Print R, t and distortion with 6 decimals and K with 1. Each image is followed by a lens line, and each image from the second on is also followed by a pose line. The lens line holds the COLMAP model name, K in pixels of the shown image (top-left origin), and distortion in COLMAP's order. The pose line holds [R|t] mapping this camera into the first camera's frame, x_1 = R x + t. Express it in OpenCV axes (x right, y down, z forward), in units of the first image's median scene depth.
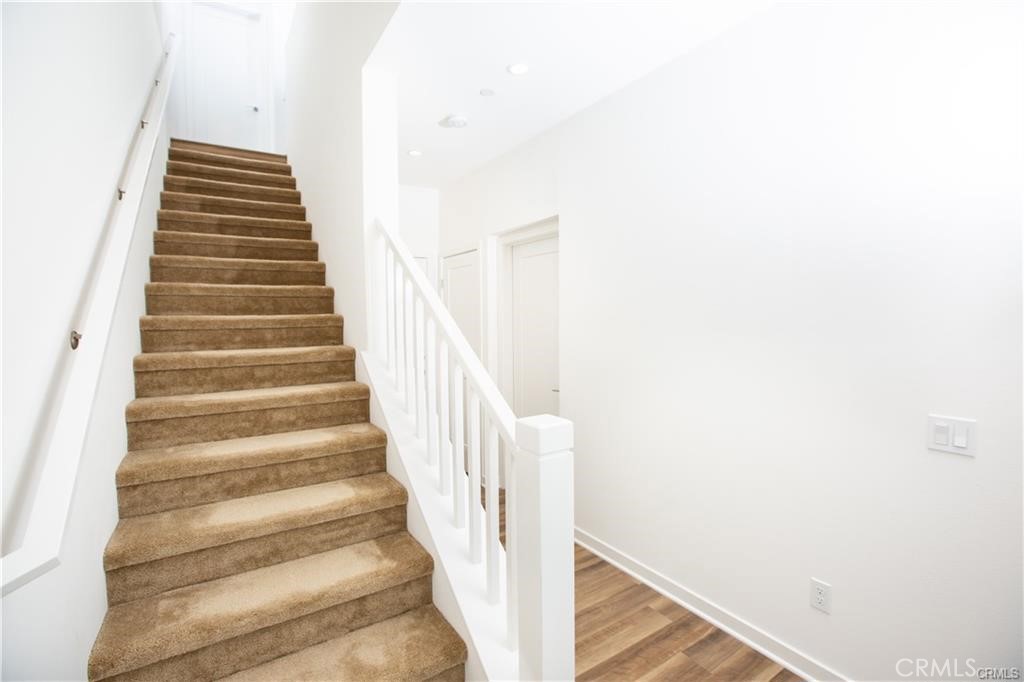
lens RADIAL K [[472.5, 0, 501.1], [0, 472.5, 337.3], [0, 0, 1]] dist [-0.054448, 0.022369]
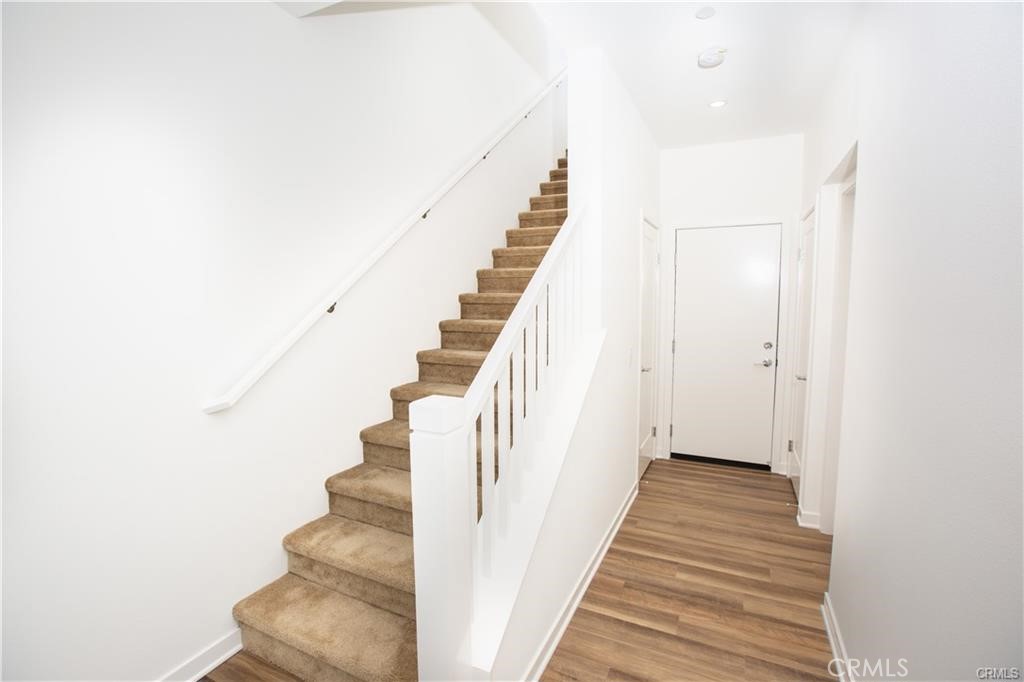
lens RADIAL K [[472.5, 0, 501.1], [0, 472.5, 337.3], [0, 0, 1]] dist [-0.054448, 0.022369]
pose [[0.520098, 0.085521, -0.849814, 0.608030], [-0.038837, 0.996313, 0.076496, -0.028452], [0.853223, -0.006782, 0.521502, 0.350766]]
